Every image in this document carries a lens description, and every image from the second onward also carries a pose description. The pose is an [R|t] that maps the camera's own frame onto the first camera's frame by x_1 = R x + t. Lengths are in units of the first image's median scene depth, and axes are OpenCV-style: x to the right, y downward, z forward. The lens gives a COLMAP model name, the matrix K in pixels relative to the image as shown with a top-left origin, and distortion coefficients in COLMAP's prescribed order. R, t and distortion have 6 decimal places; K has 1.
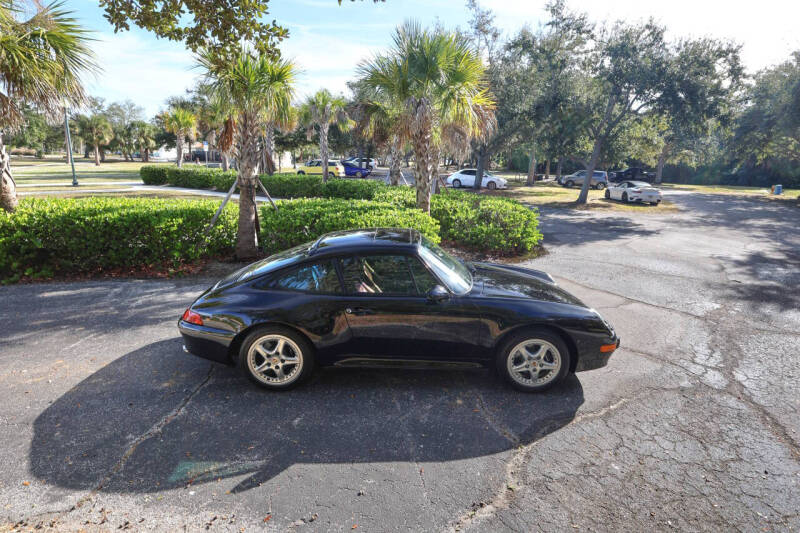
lens RADIAL K [[429.2, 0, 395.8], [0, 429.2, 266.7], [0, 0, 1]] dist [0.000142, -0.000832]
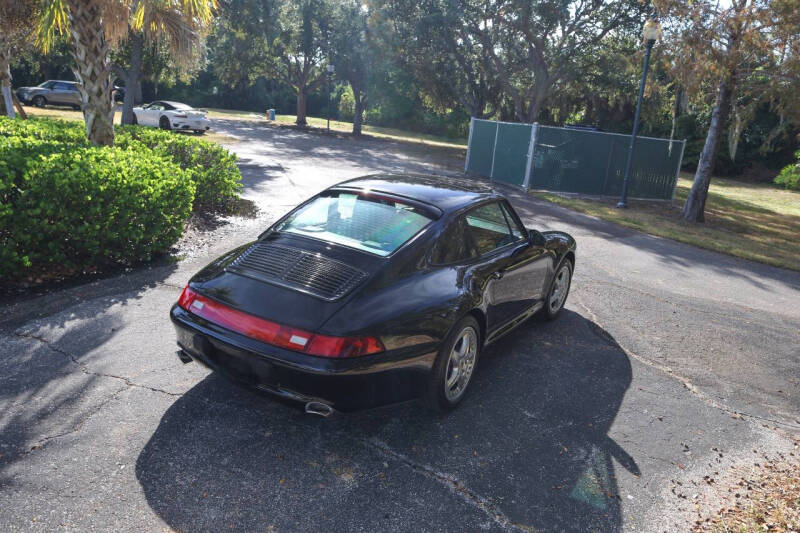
lens RADIAL K [[624.0, 0, 424.4], [0, 624.0, 266.8], [0, 0, 1]] dist [0.001283, -0.003837]
pose [[0.487973, -0.192225, 0.851429, -1.462627], [0.132348, 0.980465, 0.145506, -0.127875], [-0.862767, 0.041682, 0.503881, 0.647335]]
